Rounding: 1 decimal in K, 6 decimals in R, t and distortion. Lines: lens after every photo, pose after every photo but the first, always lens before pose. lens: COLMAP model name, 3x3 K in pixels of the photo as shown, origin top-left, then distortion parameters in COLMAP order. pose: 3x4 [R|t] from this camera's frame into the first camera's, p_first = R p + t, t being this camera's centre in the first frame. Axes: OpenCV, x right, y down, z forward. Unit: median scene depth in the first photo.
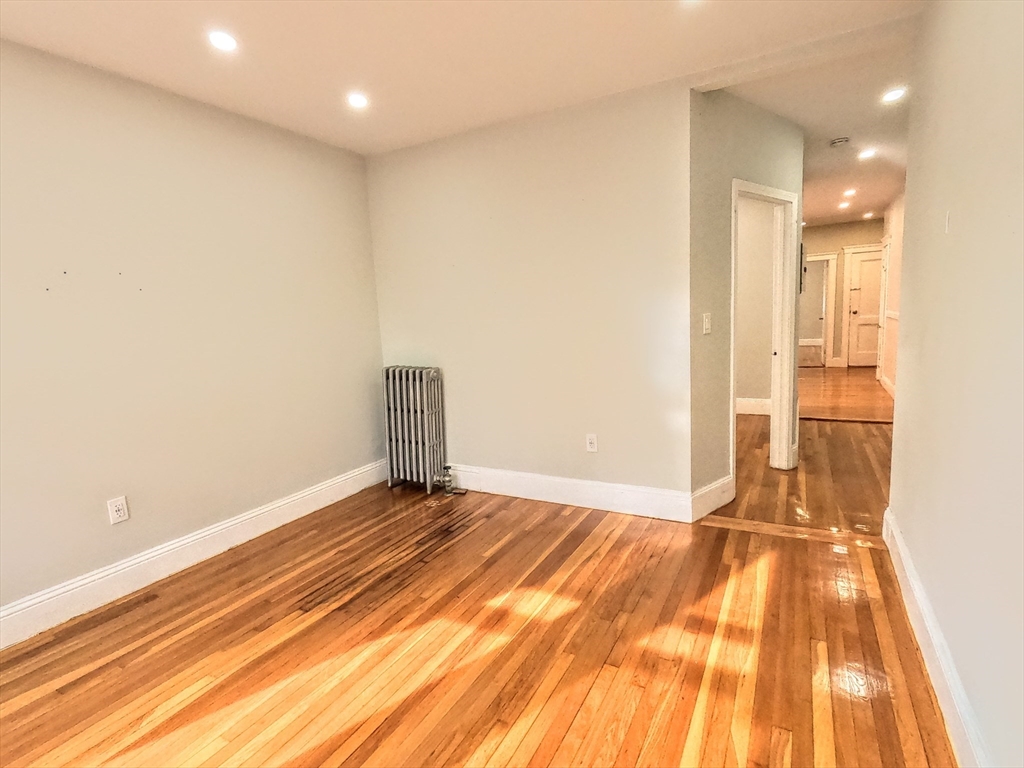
lens RADIAL K [[524.5, 0, 509.4], [0, 524.5, 382.2], [0, 0, 1]] dist [0.001632, 0.001000]
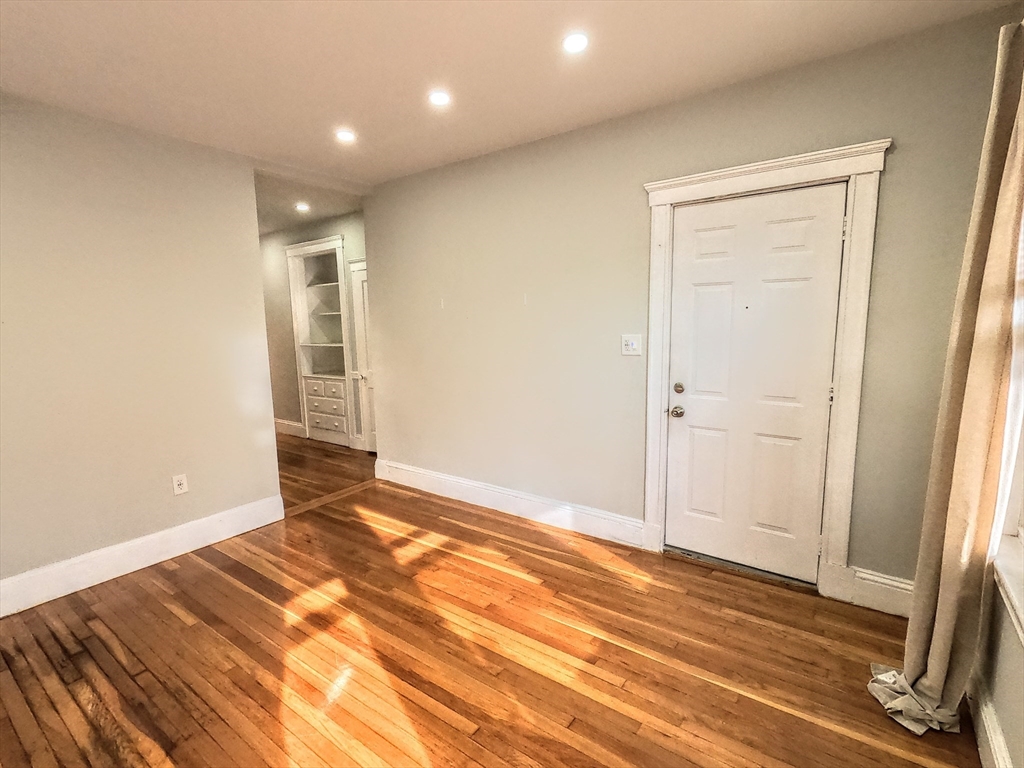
lens RADIAL K [[489.4, 0, 511.2], [0, 489.4, 384.2], [0, 0, 1]] dist [0.002034, 0.000768]
pose [[0.120876, -0.080886, 0.989367, -0.846663], [0.150235, 0.986685, 0.062312, -0.039910], [-0.981233, 0.141105, 0.131419, 0.346244]]
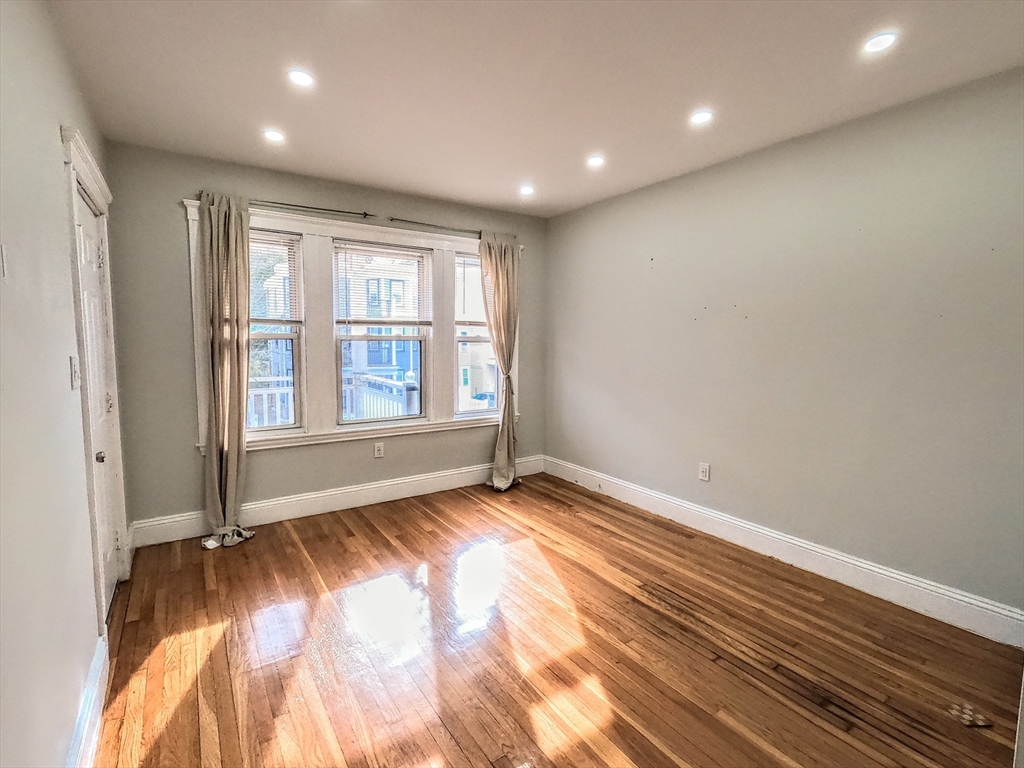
lens RADIAL K [[489.4, 0, 511.2], [0, 489.4, 384.2], [0, 0, 1]] dist [0.002034, 0.000768]
pose [[-0.451276, 0.133614, -0.882325, 0.640852], [-0.103033, 0.974314, 0.200241, -0.203005], [0.886417, 0.181273, -0.425918, 1.058457]]
